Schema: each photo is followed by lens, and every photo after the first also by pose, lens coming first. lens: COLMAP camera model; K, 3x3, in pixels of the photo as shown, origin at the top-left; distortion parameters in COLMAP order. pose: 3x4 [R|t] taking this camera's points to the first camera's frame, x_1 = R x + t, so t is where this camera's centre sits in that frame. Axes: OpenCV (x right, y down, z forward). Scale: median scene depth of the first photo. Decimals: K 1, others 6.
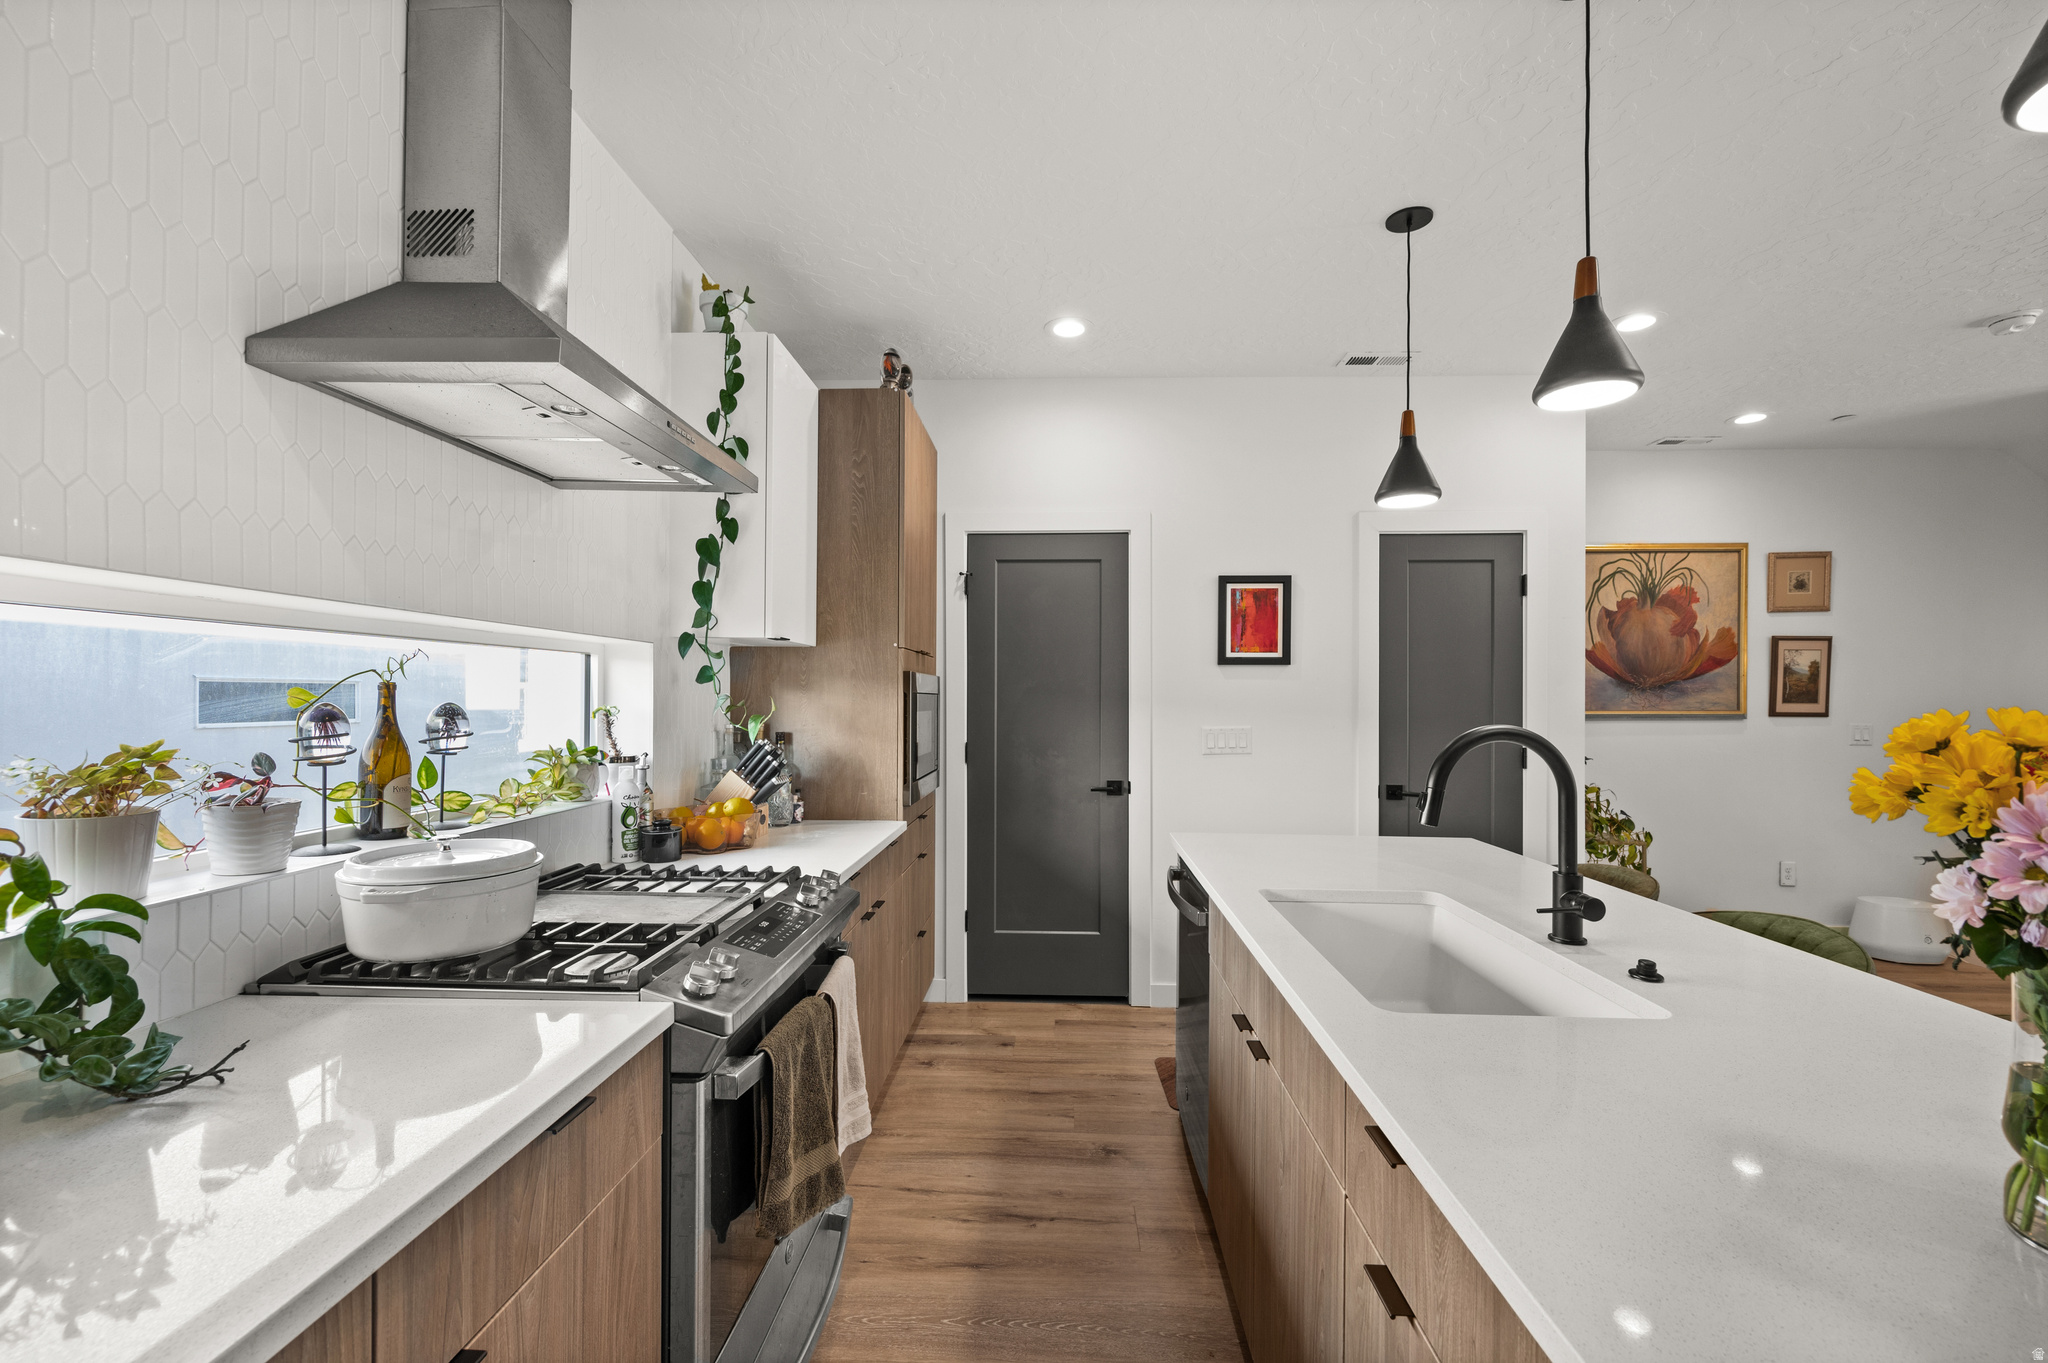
lens RADIAL K [[832.6, 0, 1033.6], [0, 832.6, 695.7], [0, 0, 1]] dist [-0.001433, -0.000405]
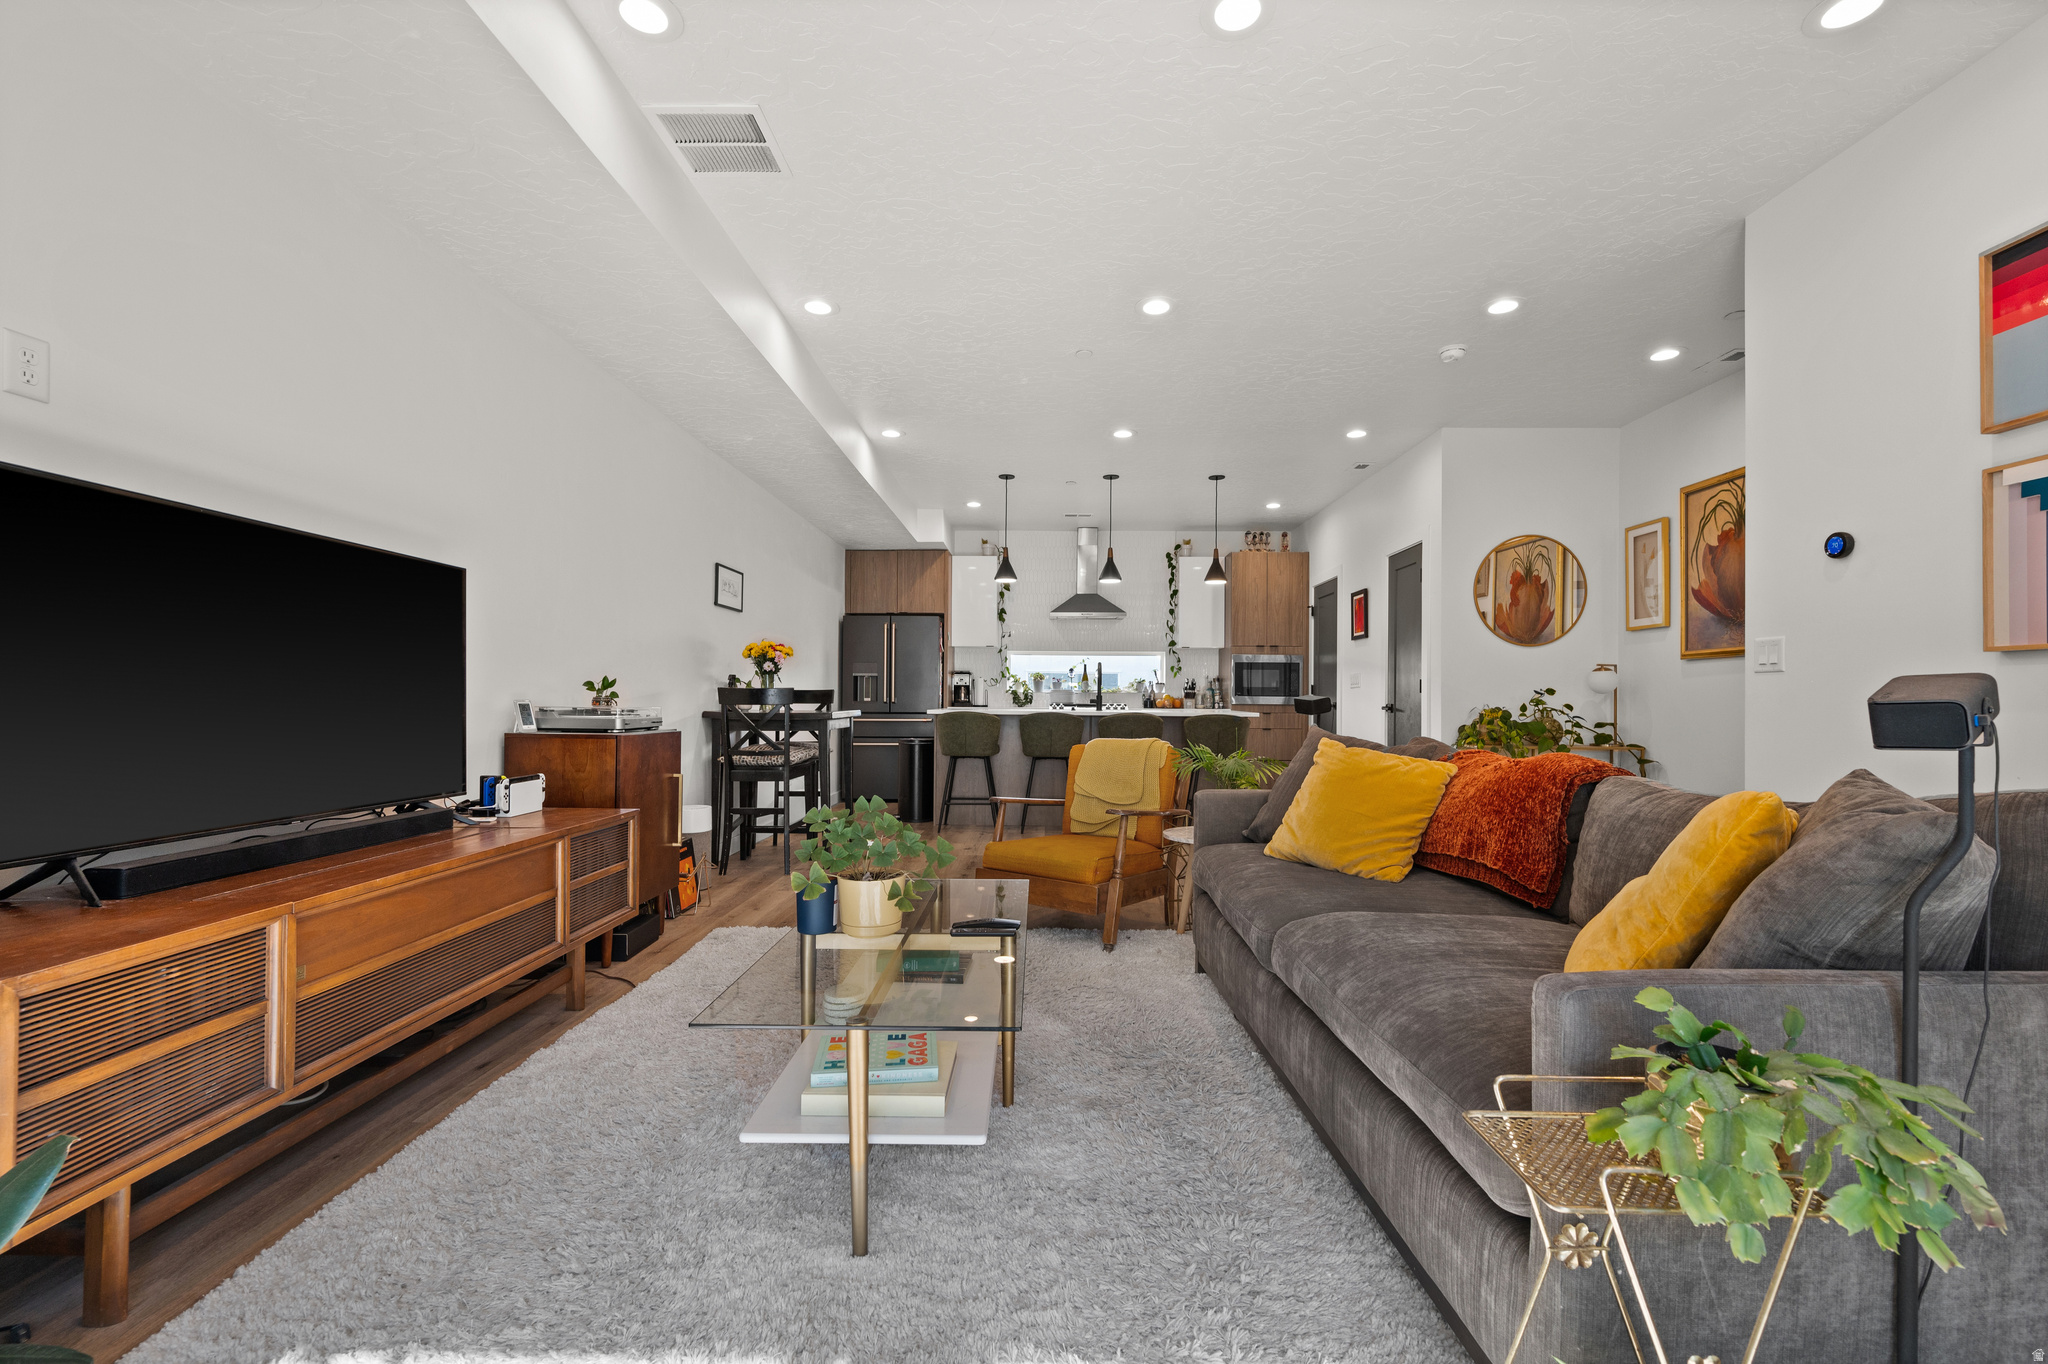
lens RADIAL K [[871.7, 0, 1027.5], [0, 871.7, 693.1], [0, 0, 1]] dist [0.000138, -0.000009]
pose [[0.013262, -0.012574, -0.999833, 3.069070], [-0.002704, 0.999917, -0.012611, 0.153168], [0.999908, 0.002871, 0.013226, 0.331405]]
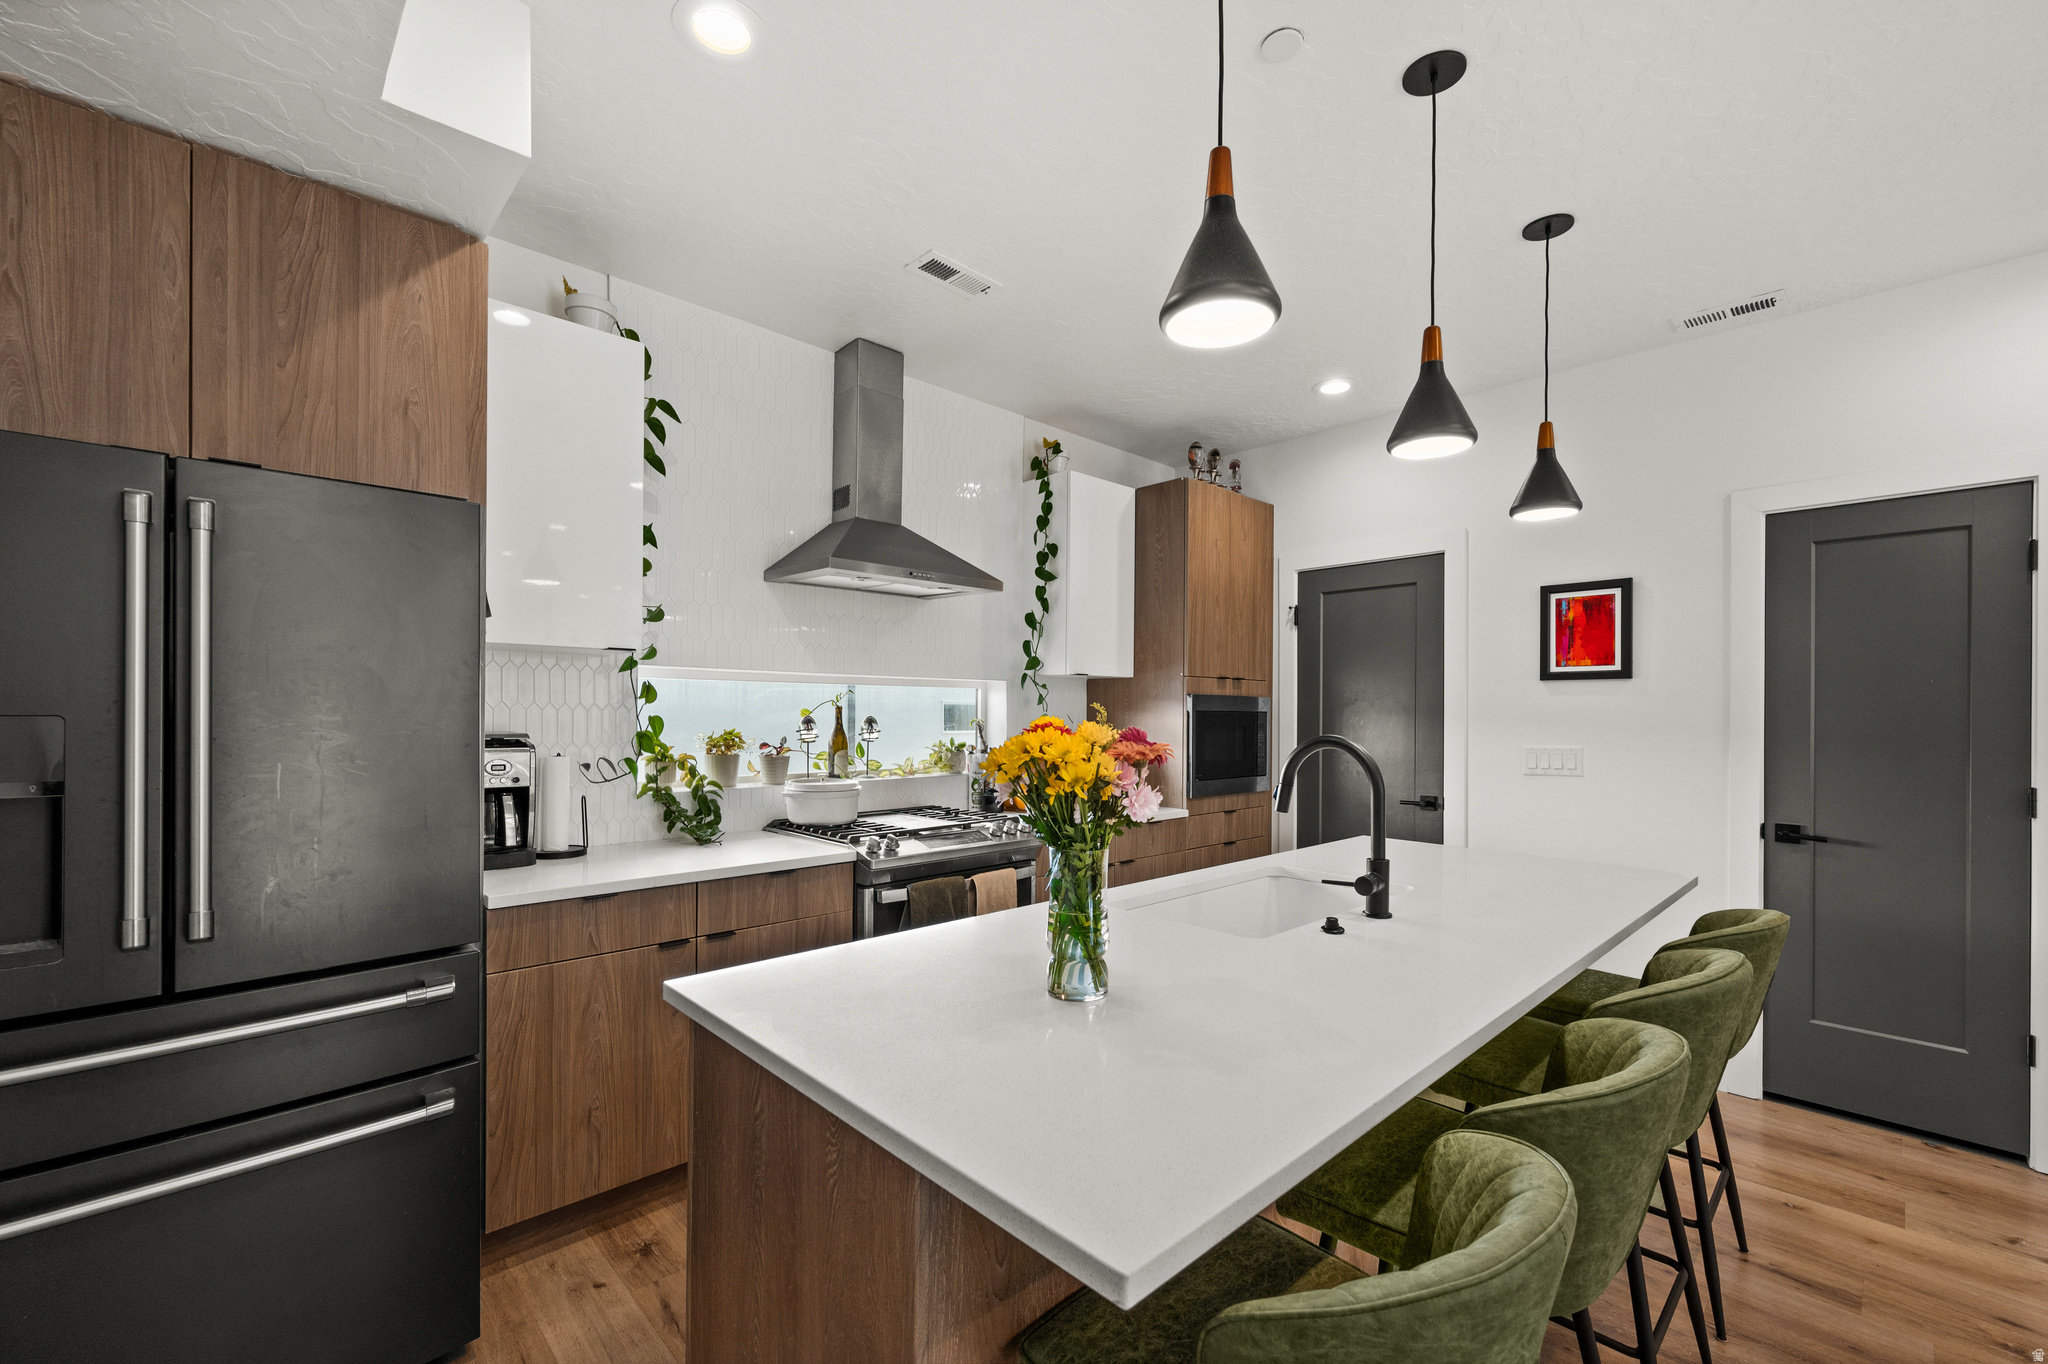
lens RADIAL K [[843.3, 0, 1028.9], [0, 843.3, 710.9], [0, 0, 1]] dist [-0.002484, -0.000452]
pose [[0.715850, -0.001826, -0.698252, 0.664127], [-0.000832, 0.999994, -0.003469, 0.001735], [0.698254, 0.003064, 0.715844, -0.128558]]
